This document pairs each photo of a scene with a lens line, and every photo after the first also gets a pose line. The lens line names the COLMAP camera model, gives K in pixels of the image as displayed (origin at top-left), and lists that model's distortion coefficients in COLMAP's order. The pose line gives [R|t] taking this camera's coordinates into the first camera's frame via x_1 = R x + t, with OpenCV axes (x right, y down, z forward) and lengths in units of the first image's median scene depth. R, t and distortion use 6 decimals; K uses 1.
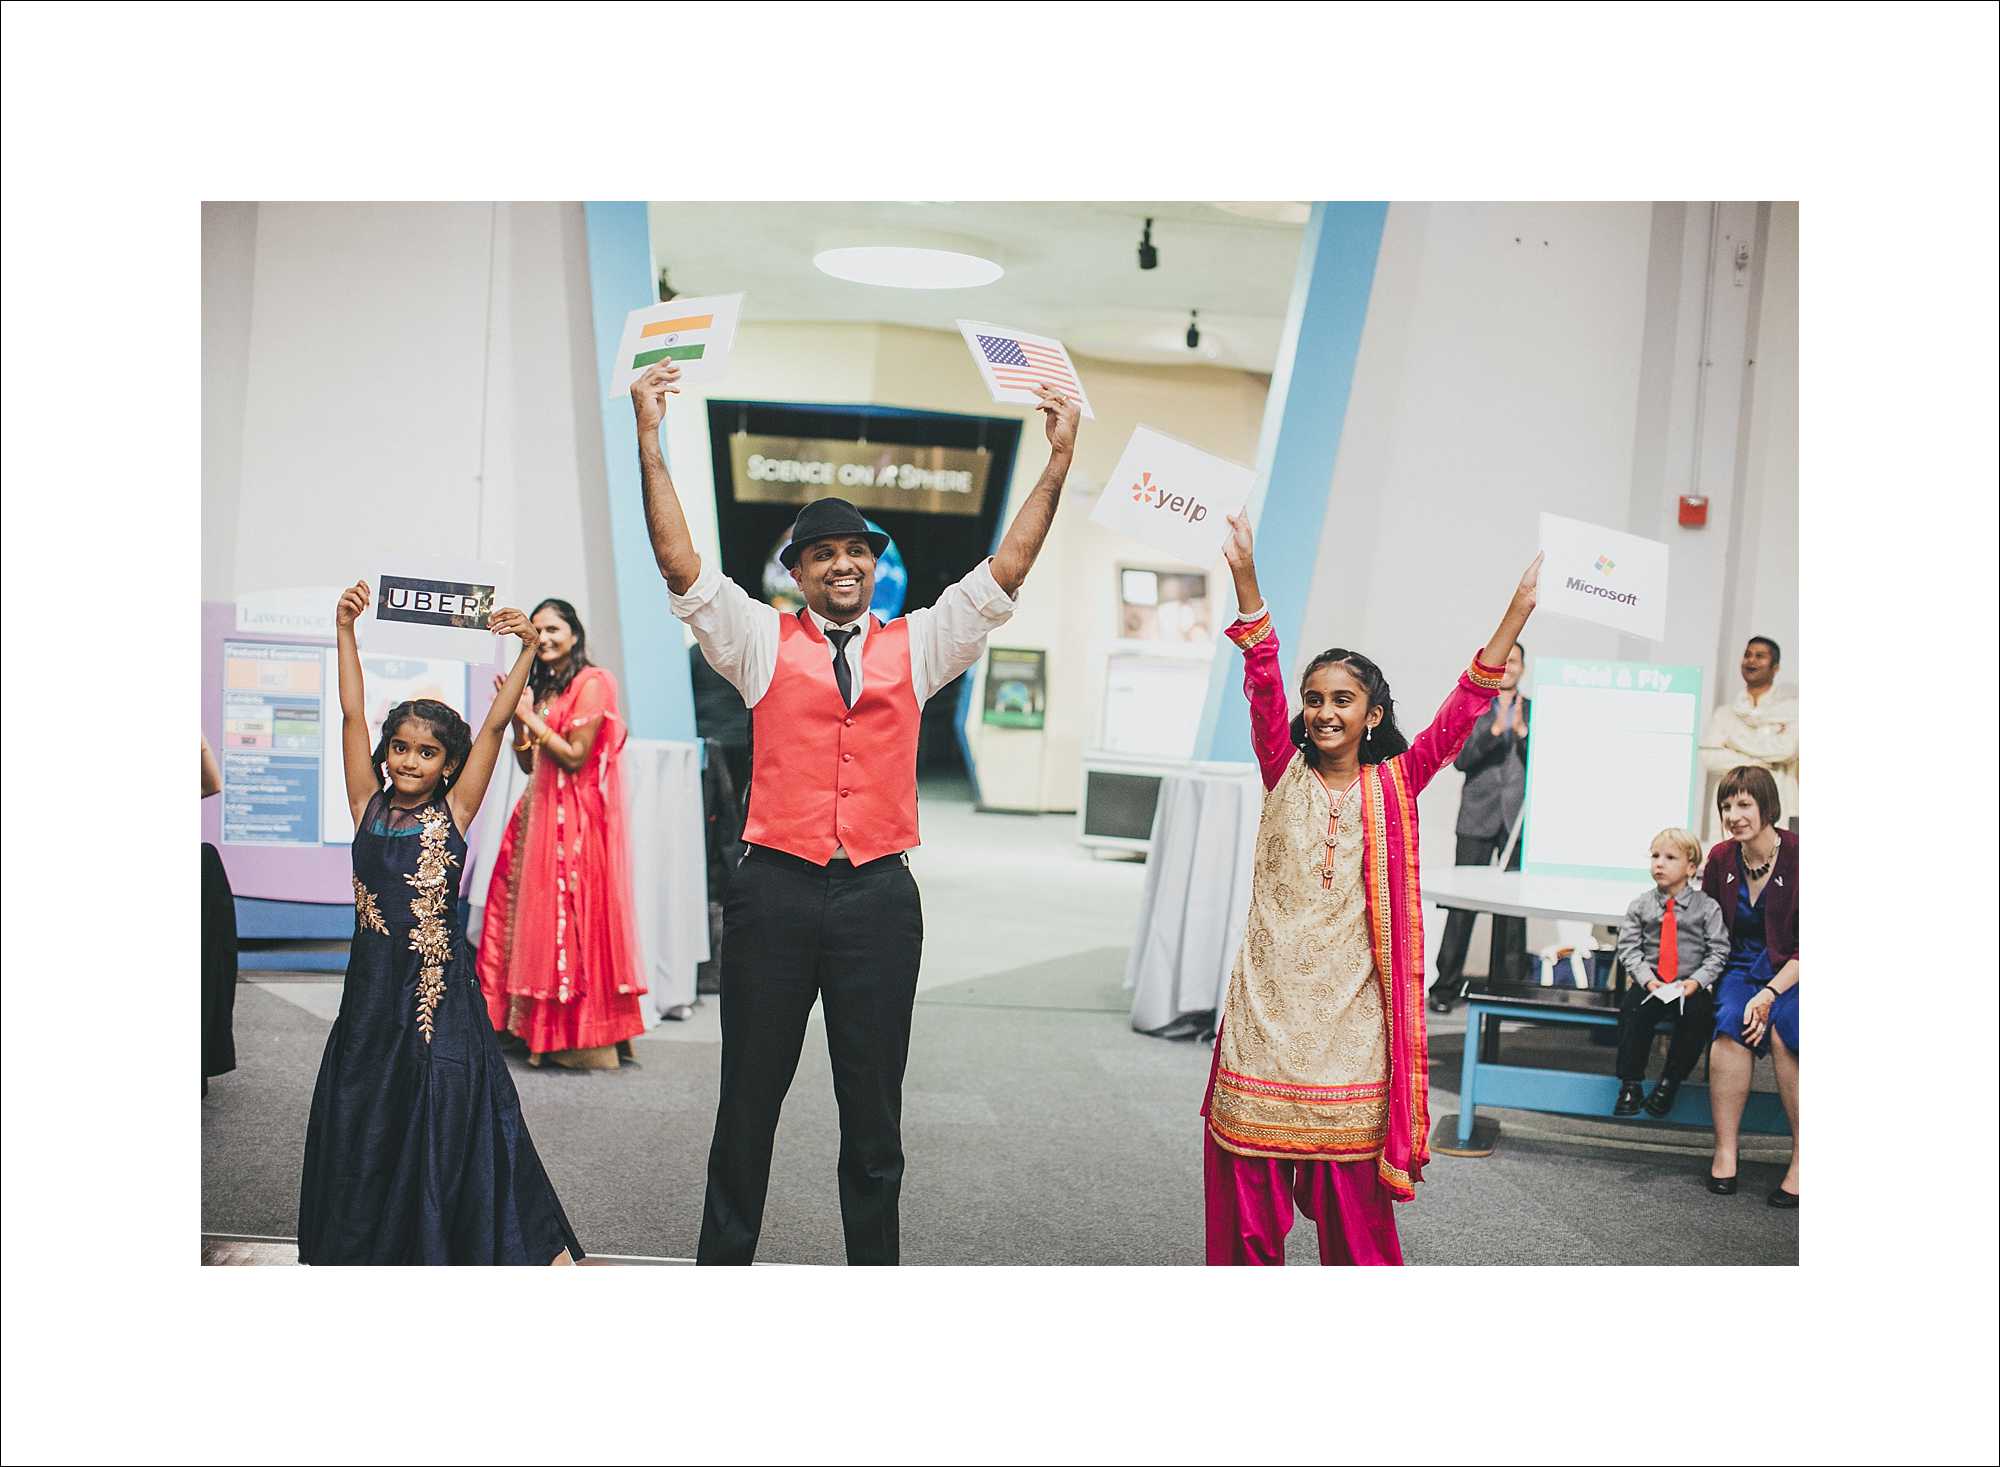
lens RADIAL K [[2275.8, 0, 991.4], [0, 2275.8, 736.5], [0, 0, 1]] dist [-0.064306, 0.000000]
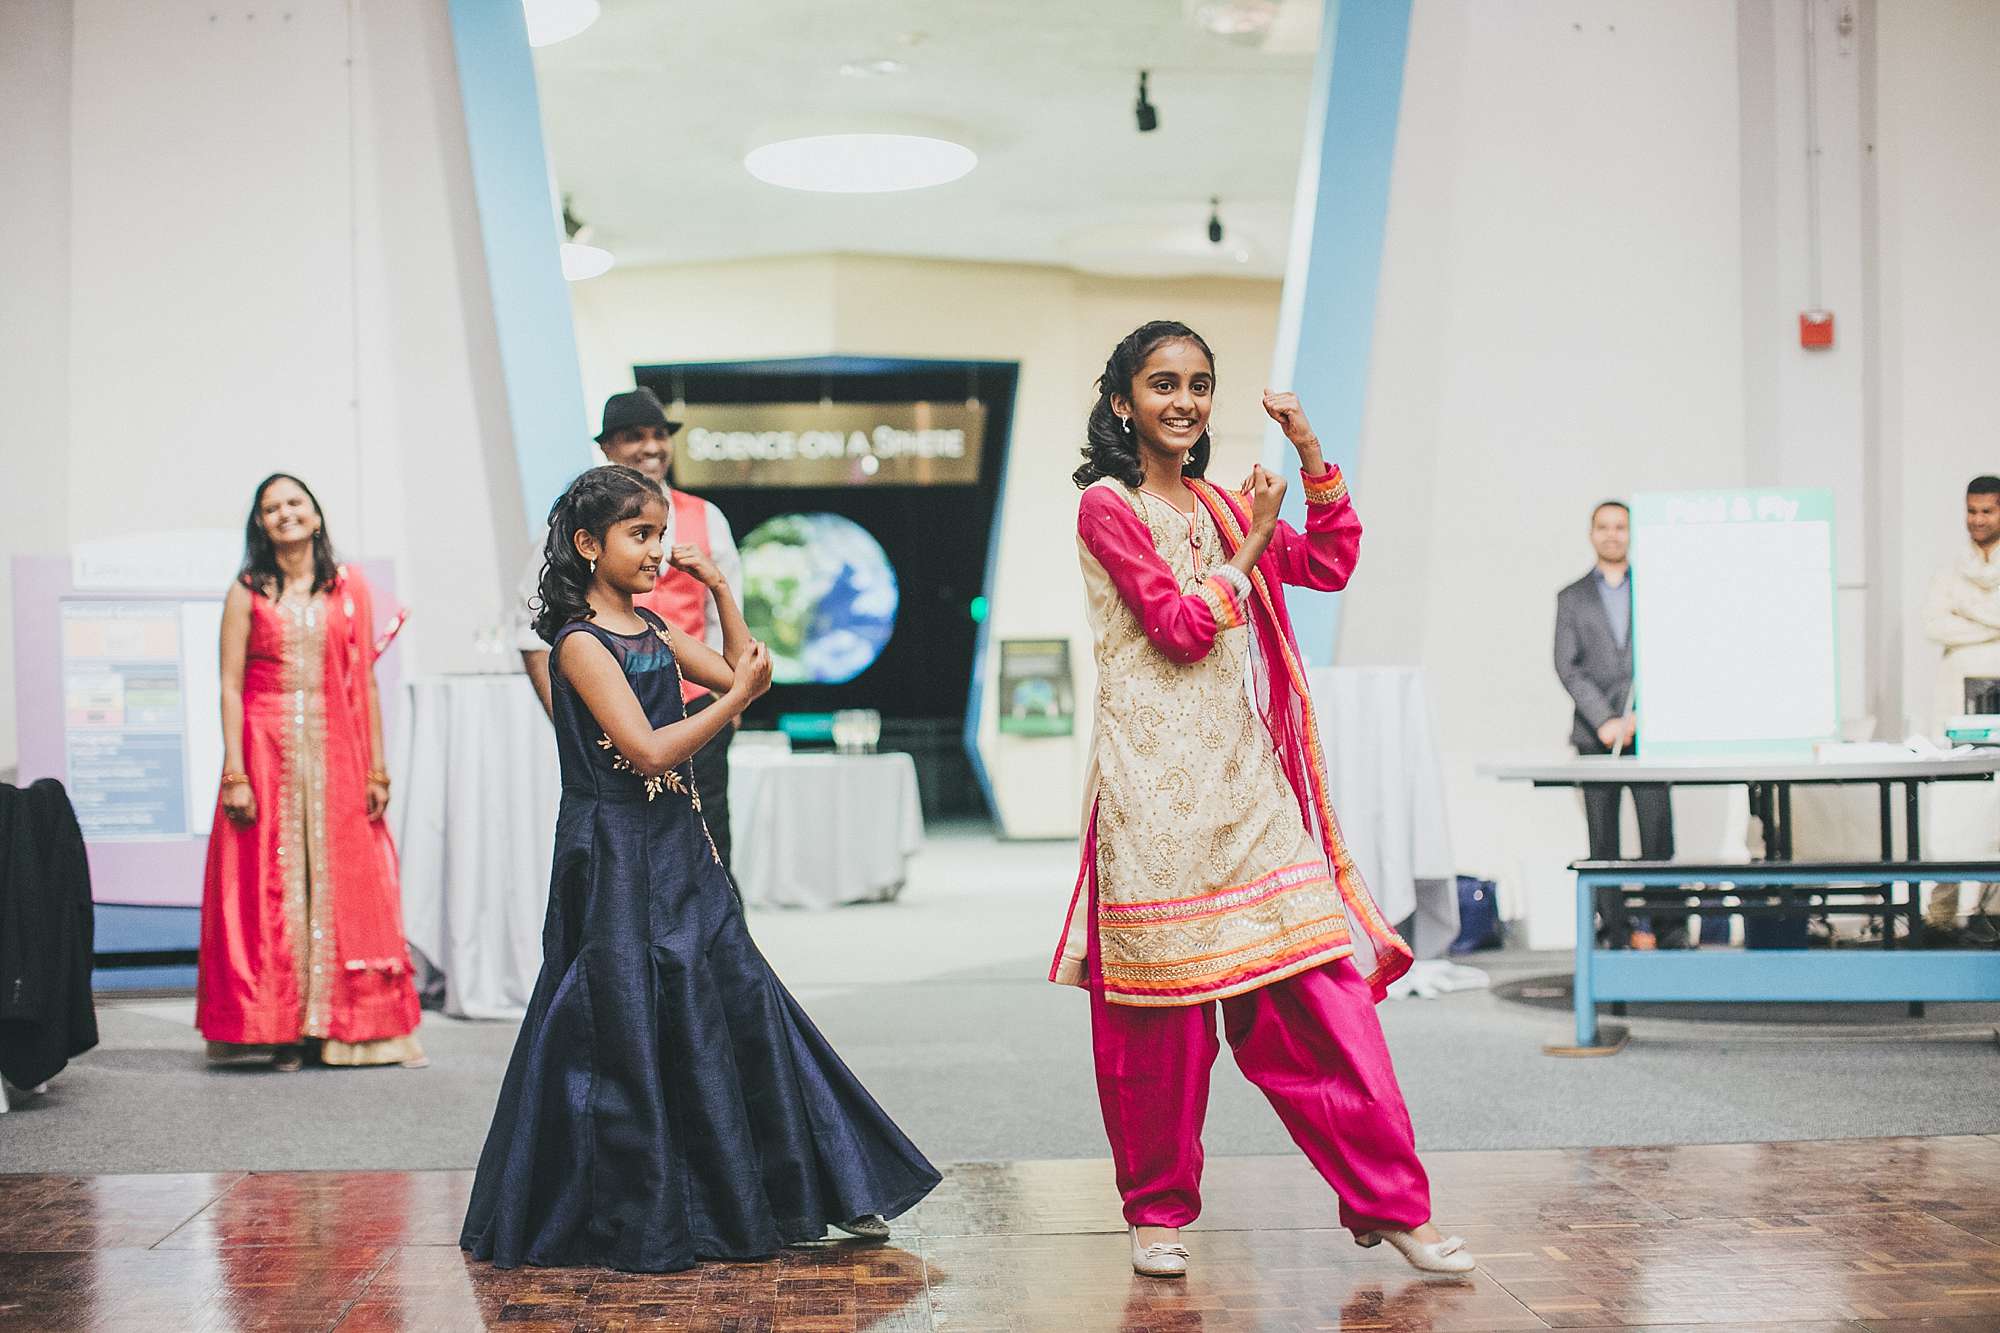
lens RADIAL K [[2840.3, 0, 991.8], [0, 2840.3, 666.7], [0, 0, 1]] dist [-0.069694, 0.000000]
pose [[0.997007, -0.076816, -0.008735, 0.006481], [0.076204, 0.995488, -0.056540, 0.042339], [0.013039, 0.055705, 0.998362, -0.020329]]
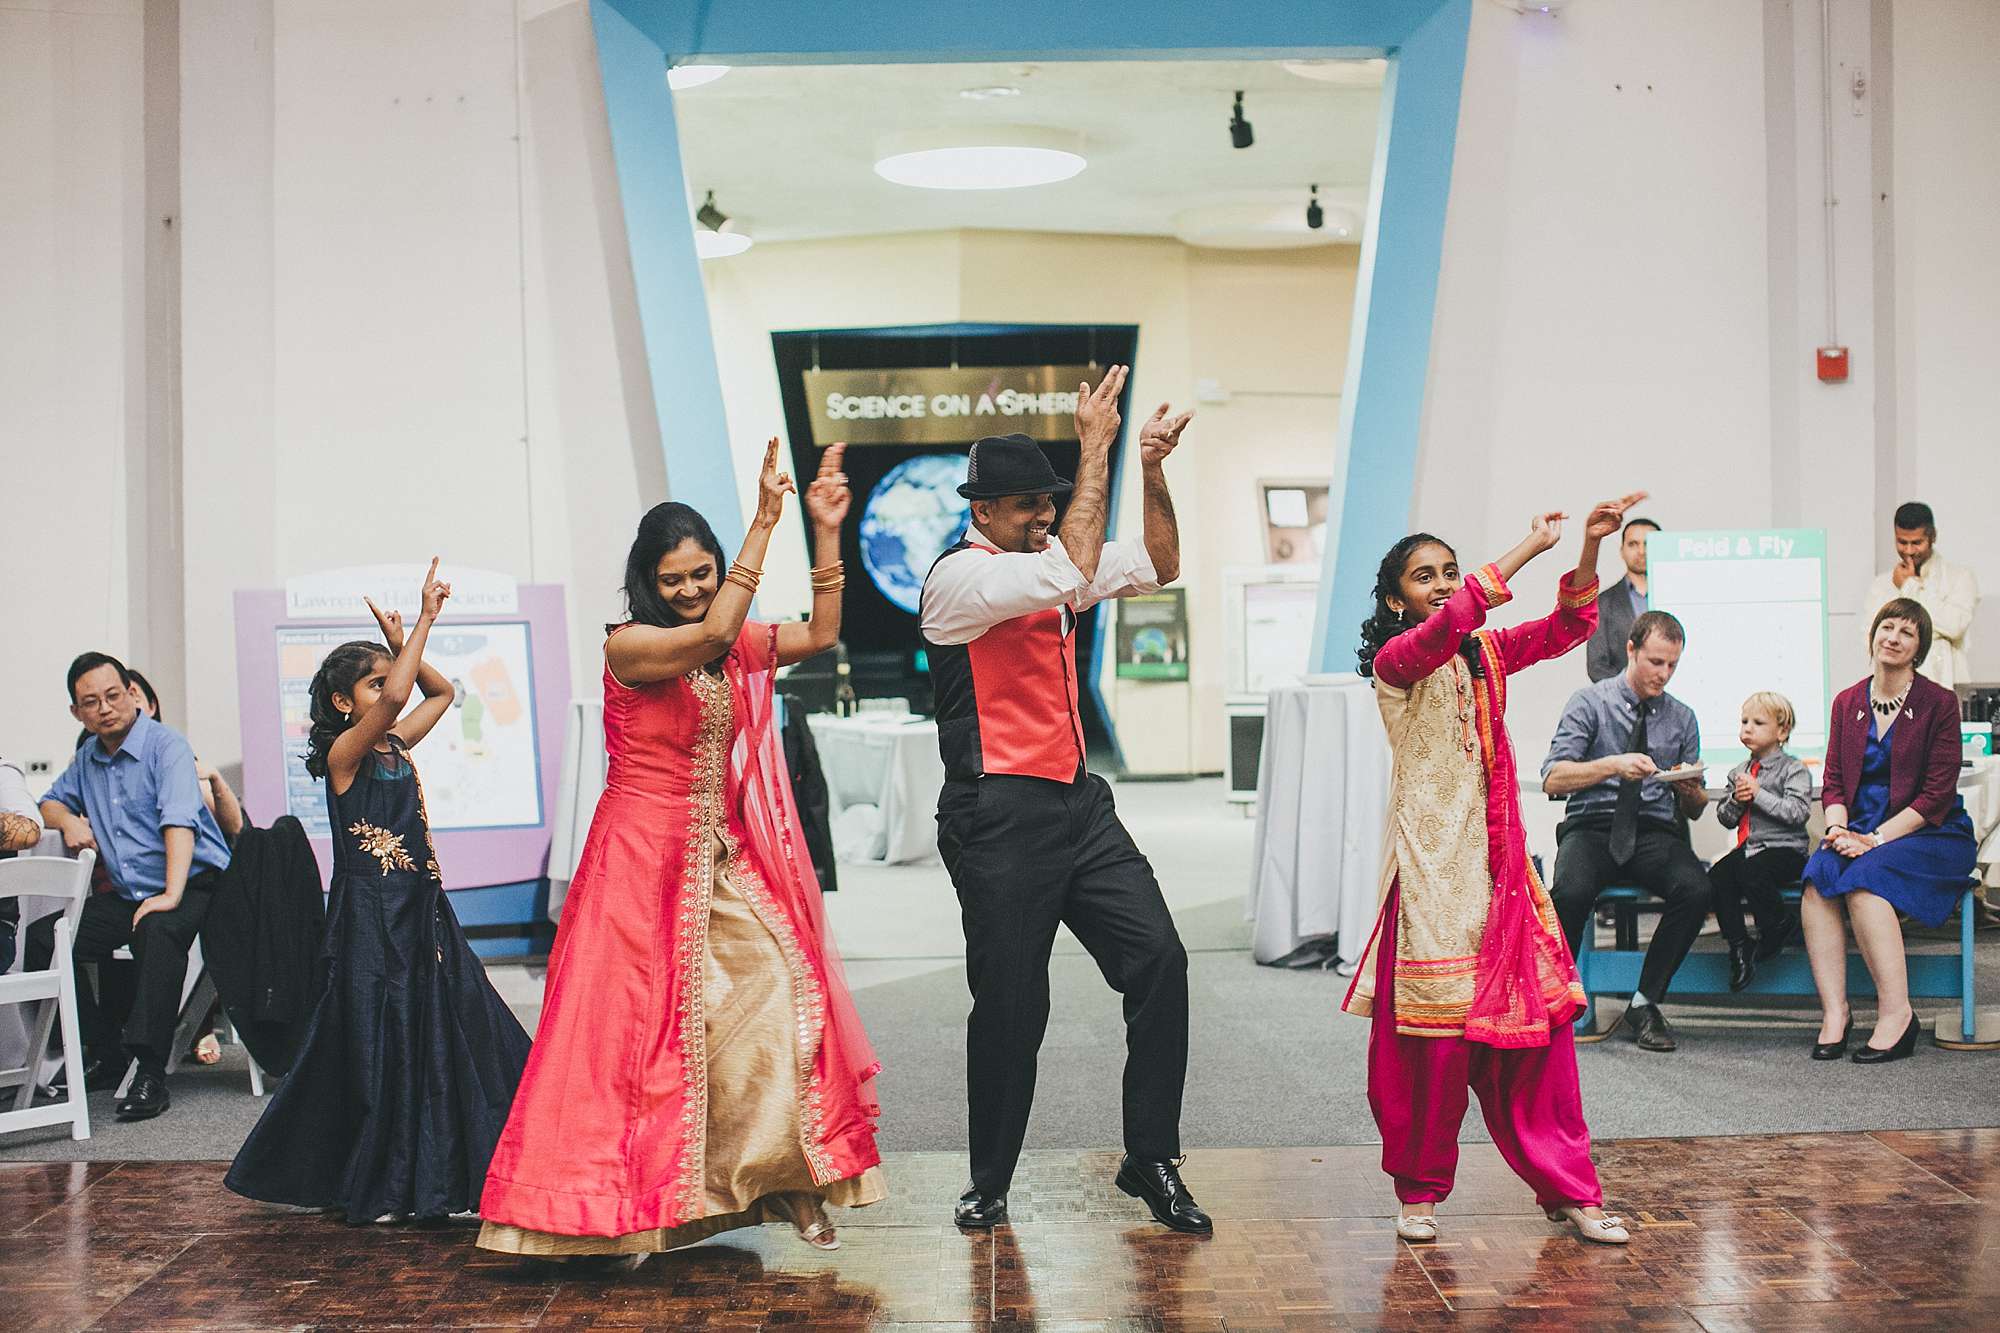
lens RADIAL K [[2818.6, 0, 1012.7], [0, 2818.6, 660.7], [0, 0, 1]] dist [-0.059978, 0.000000]
pose [[0.995343, -0.080037, -0.053733, 0.022283], [0.078828, 0.996593, -0.024255, 0.015767], [0.055491, 0.019906, 0.998261, -0.109850]]
